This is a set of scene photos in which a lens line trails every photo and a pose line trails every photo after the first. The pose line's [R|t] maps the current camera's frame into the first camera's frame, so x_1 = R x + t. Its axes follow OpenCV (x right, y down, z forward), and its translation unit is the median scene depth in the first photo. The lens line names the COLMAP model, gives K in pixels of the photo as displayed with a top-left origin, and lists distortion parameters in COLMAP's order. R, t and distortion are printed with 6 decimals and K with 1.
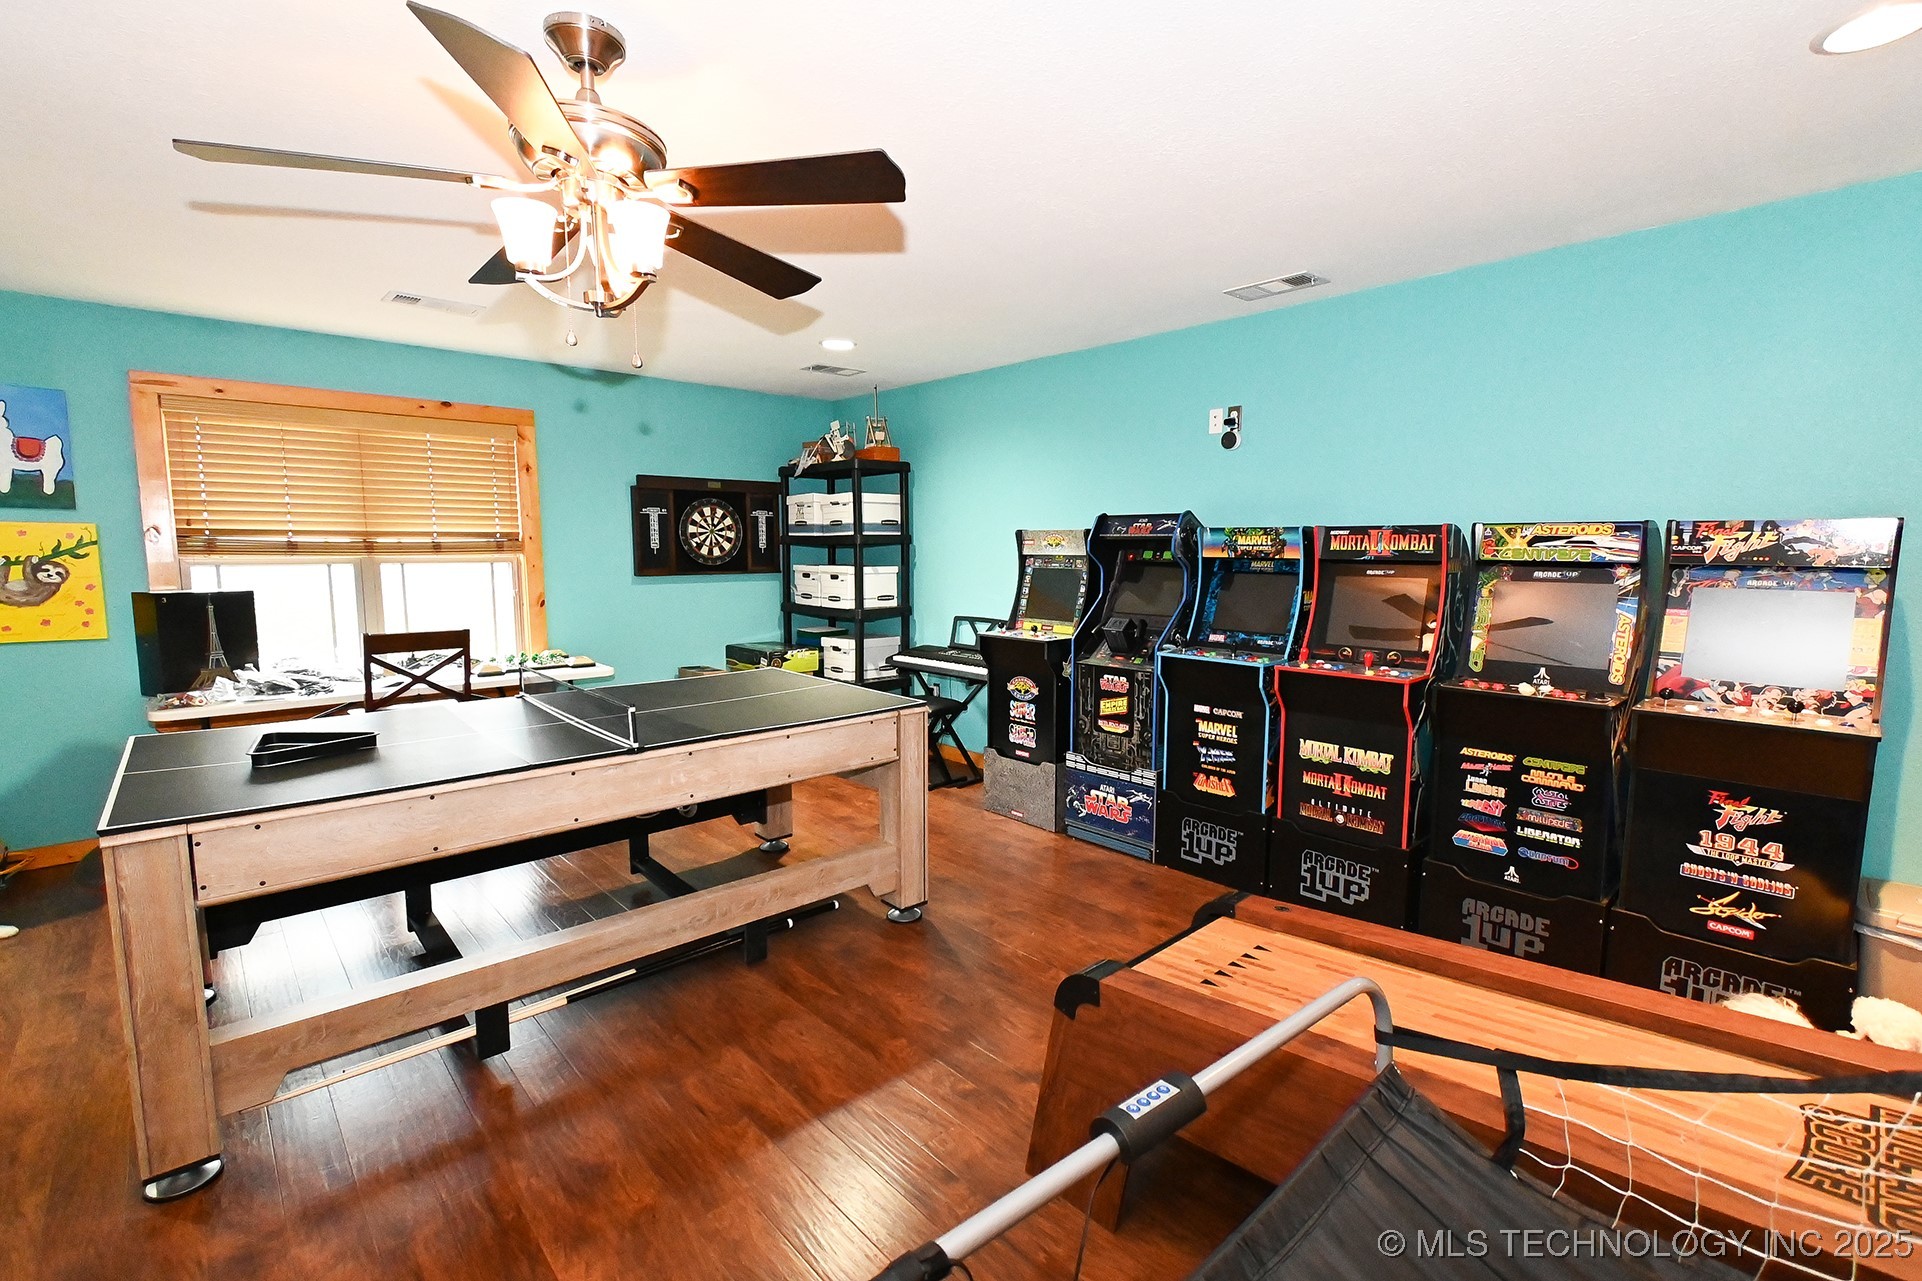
lens RADIAL K [[855.2, 0, 968.8], [0, 855.2, 639.9], [0, 0, 1]] dist [0.015378, -0.006581]
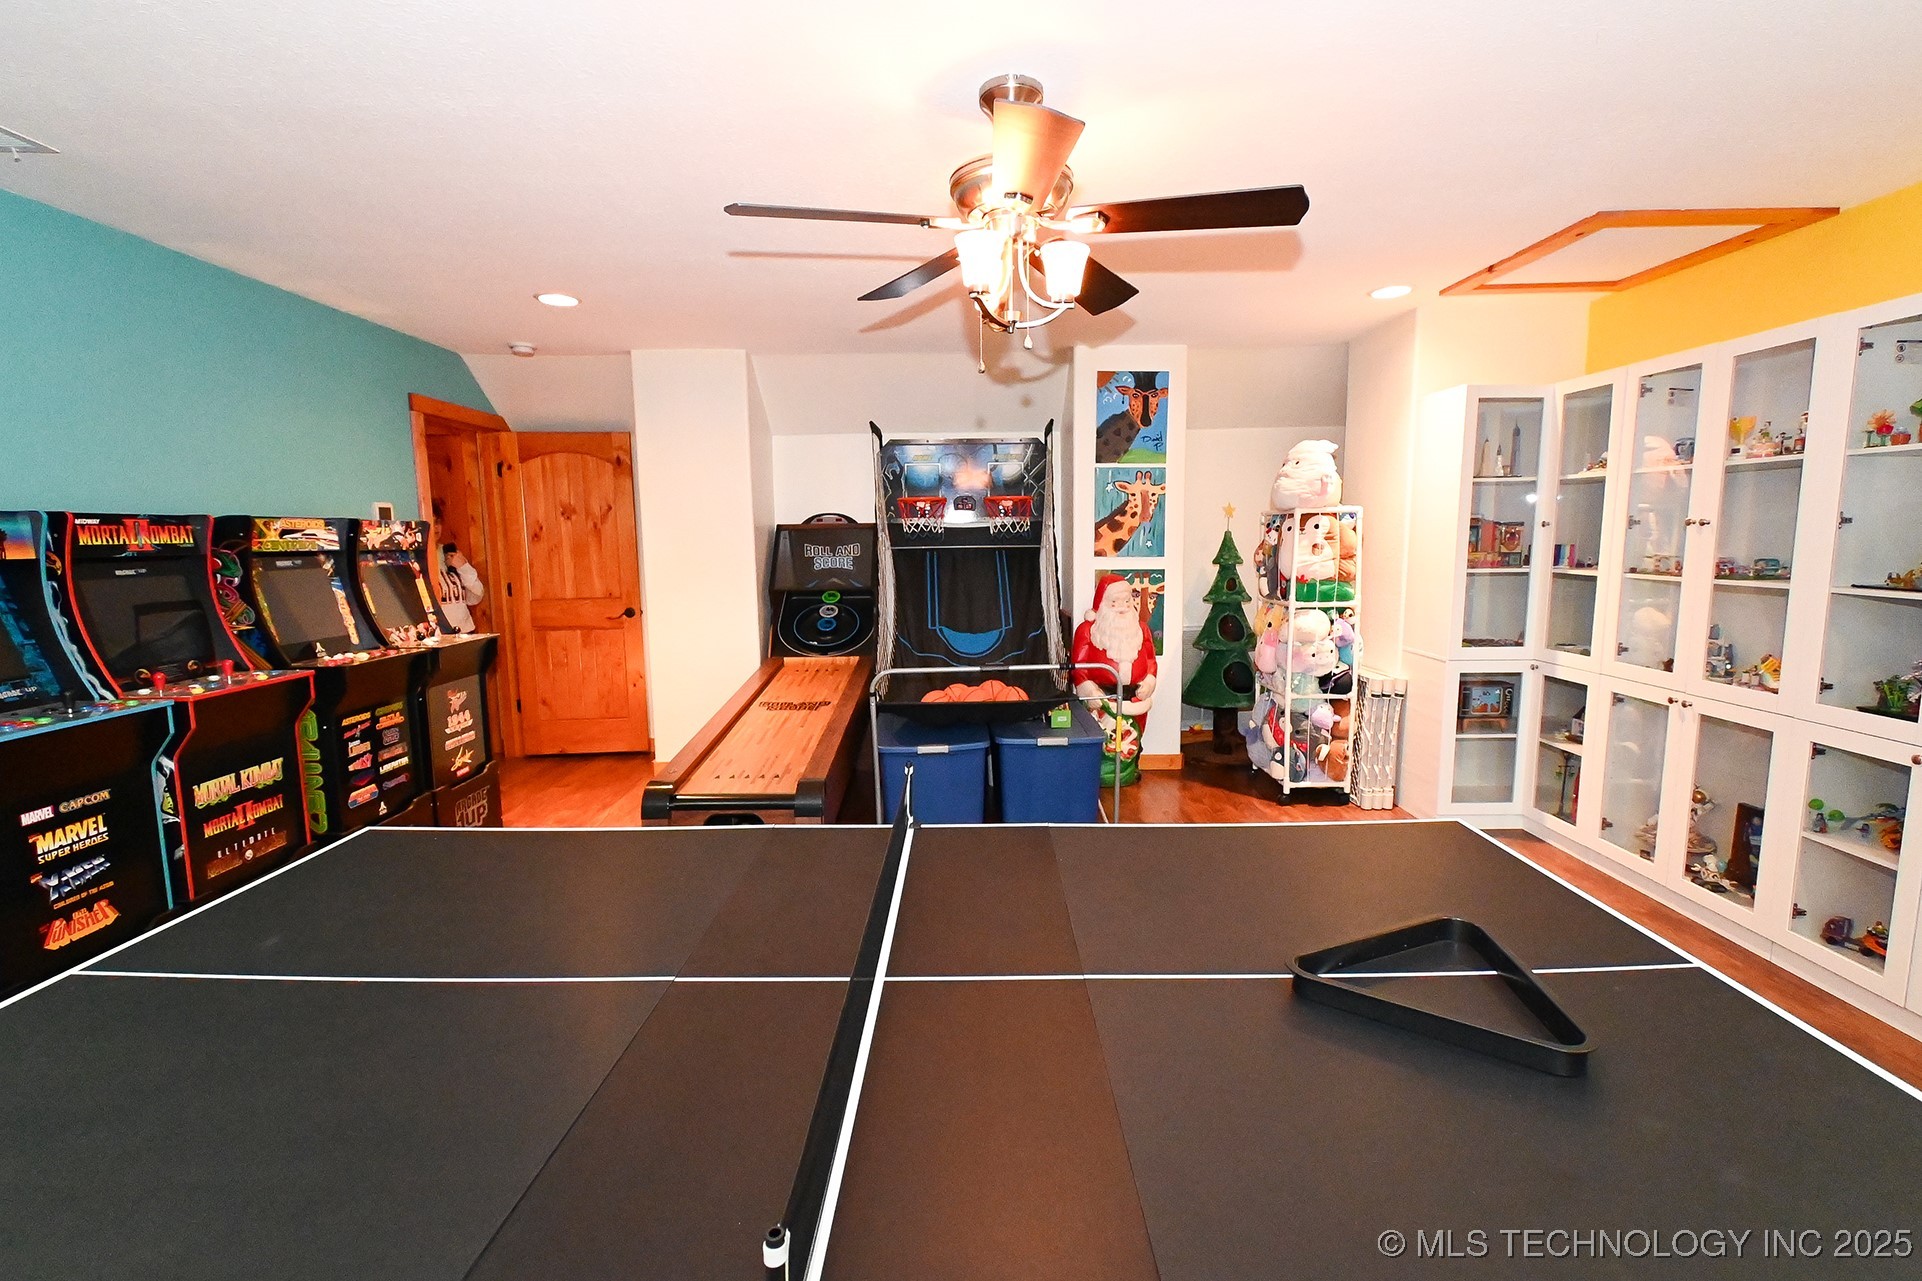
lens RADIAL K [[855.2, 0, 968.8], [0, 855.2, 639.9], [0, 0, 1]] dist [0.015378, -0.006581]
pose [[-0.739598, -0.076757, 0.668658, -0.605437], [0.084301, 0.975087, 0.205178, -0.108198], [-0.667749, 0.208117, -0.714702, 0.990386]]
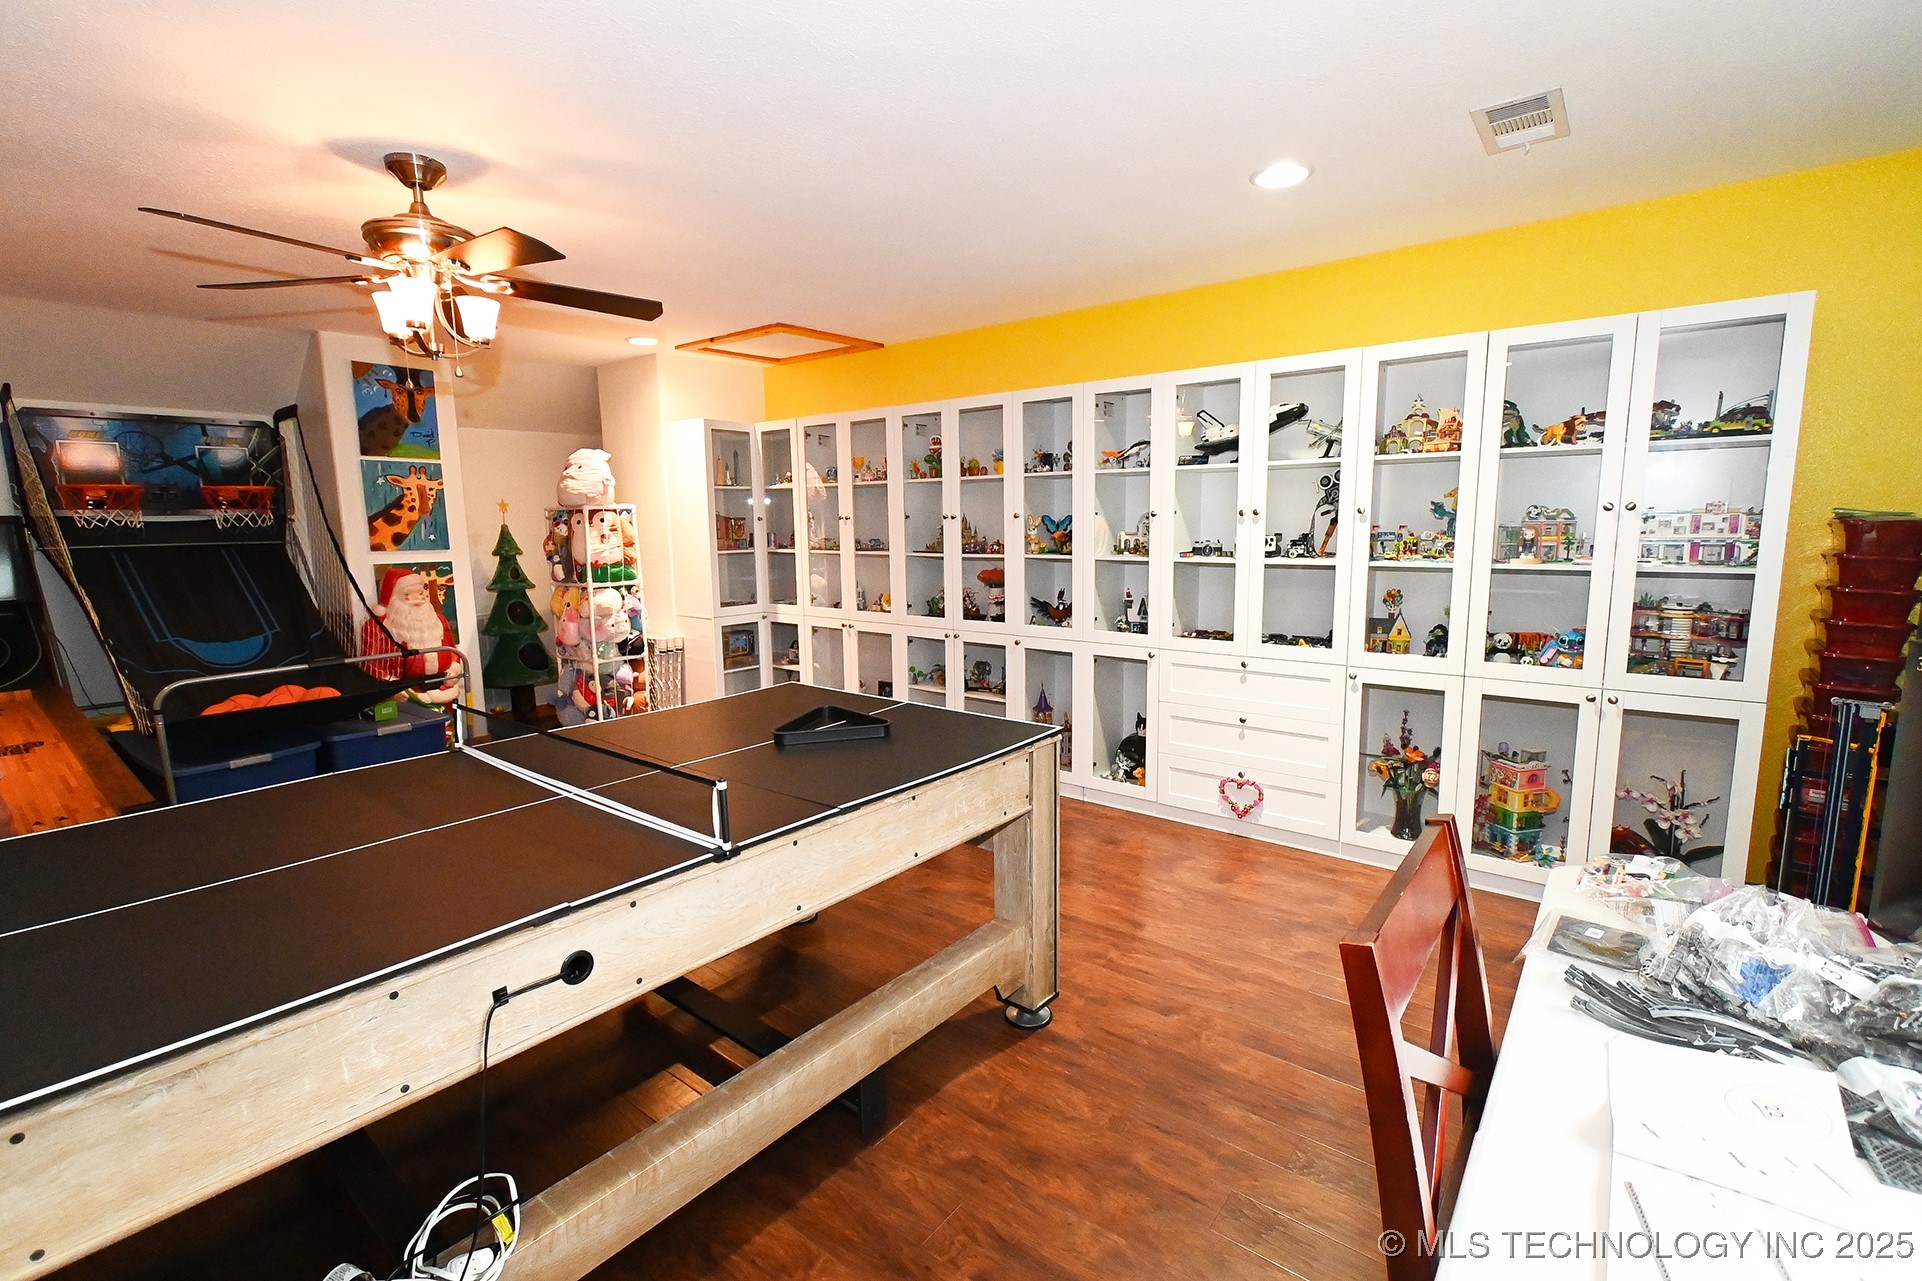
lens RADIAL K [[855.2, 0, 968.8], [0, 855.2, 639.9], [0, 0, 1]] dist [0.015378, -0.006581]
pose [[-0.988382, 0.034655, -0.147990, -0.544560], [-0.003347, 0.968461, 0.249144, -0.146462], [0.151956, 0.246745, -0.957093, 1.334263]]
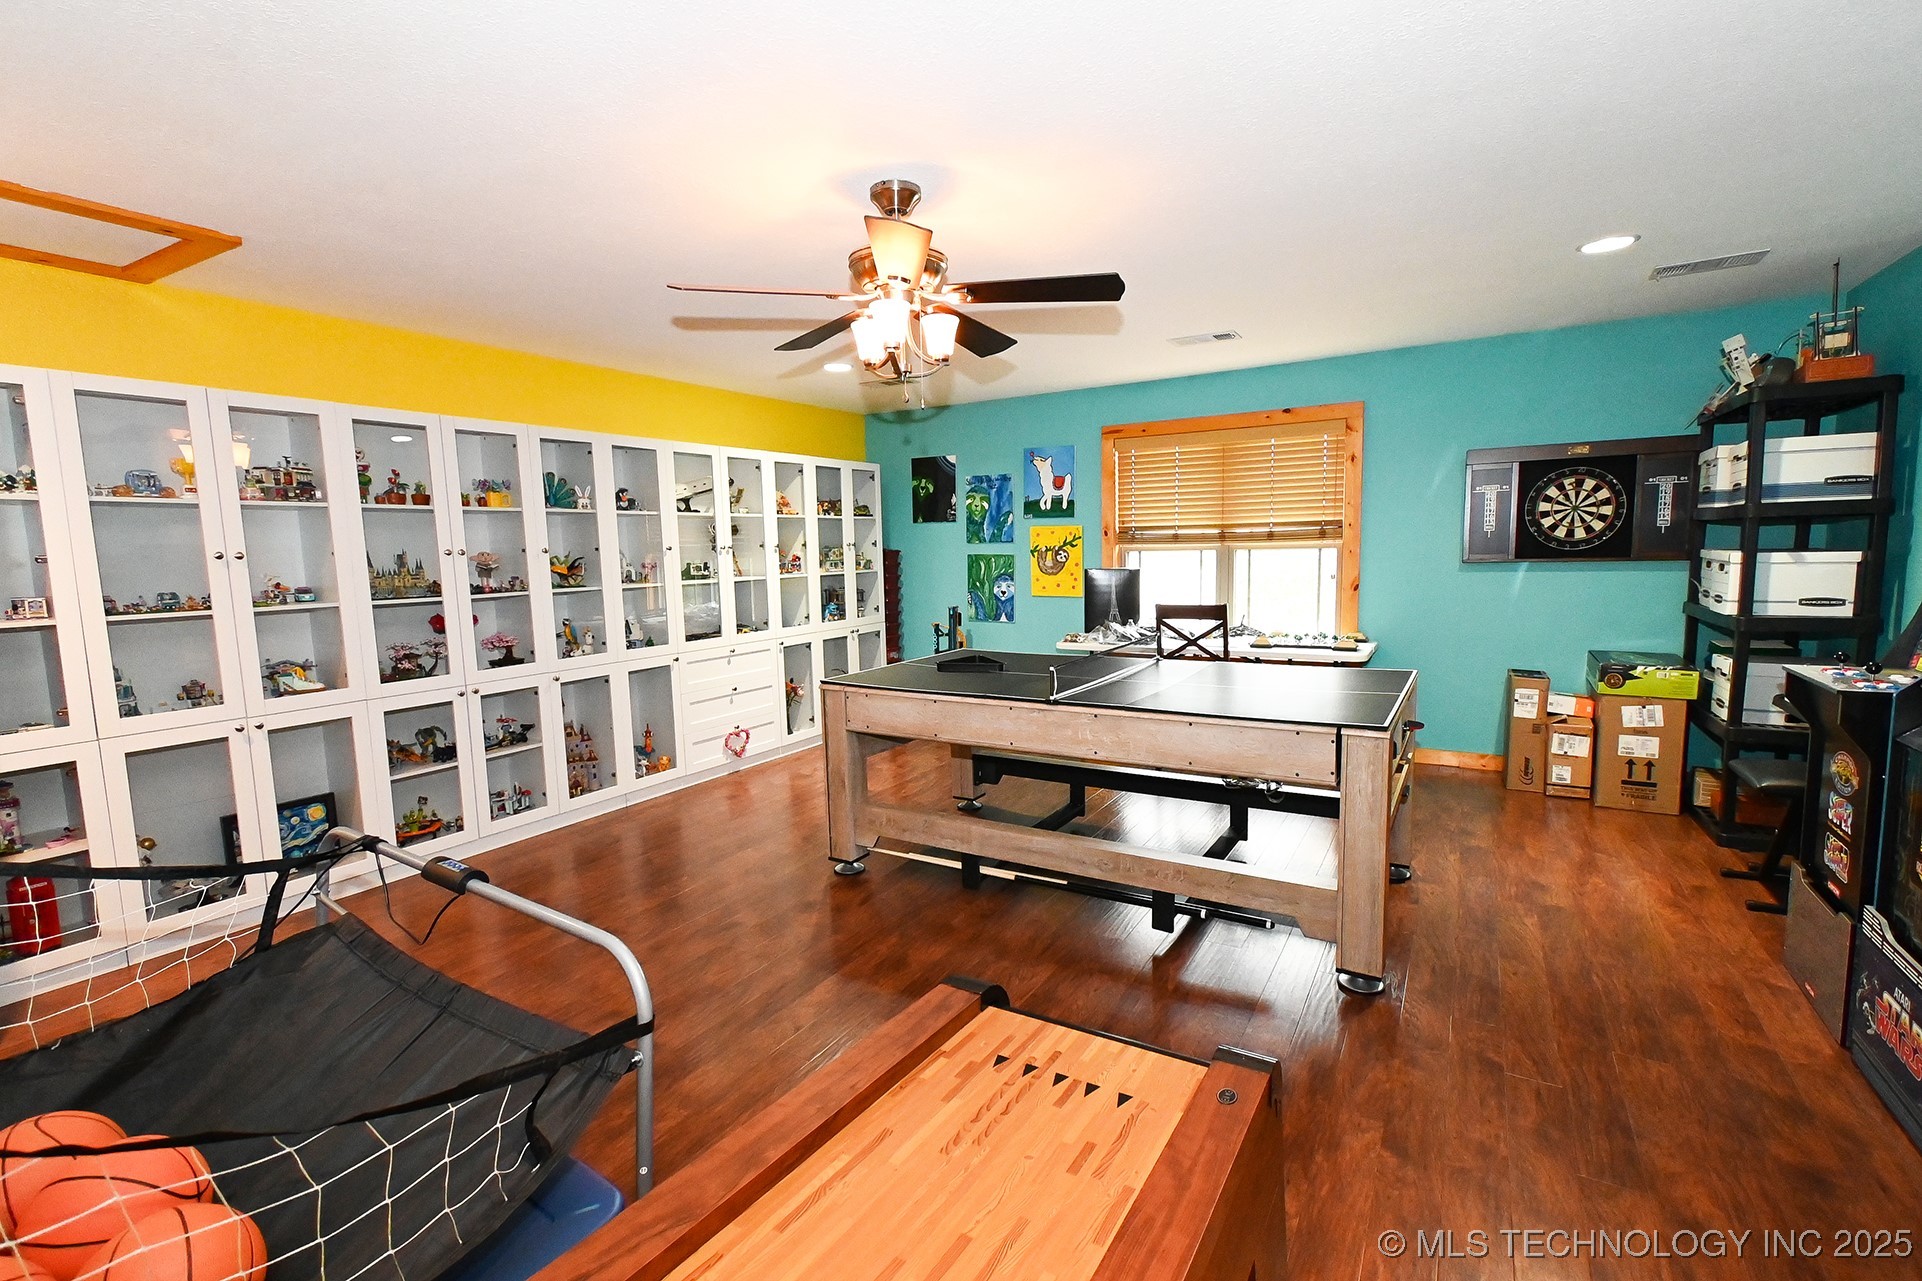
lens RADIAL K [[855.2, 0, 968.8], [0, 855.2, 639.9], [0, 0, 1]] dist [0.015378, -0.006581]
pose [[0.292755, 0.099216, -0.951026, 0.515122], [-0.081589, 0.993567, 0.078538, -0.032899], [0.952700, 0.054601, 0.298966, 0.356358]]
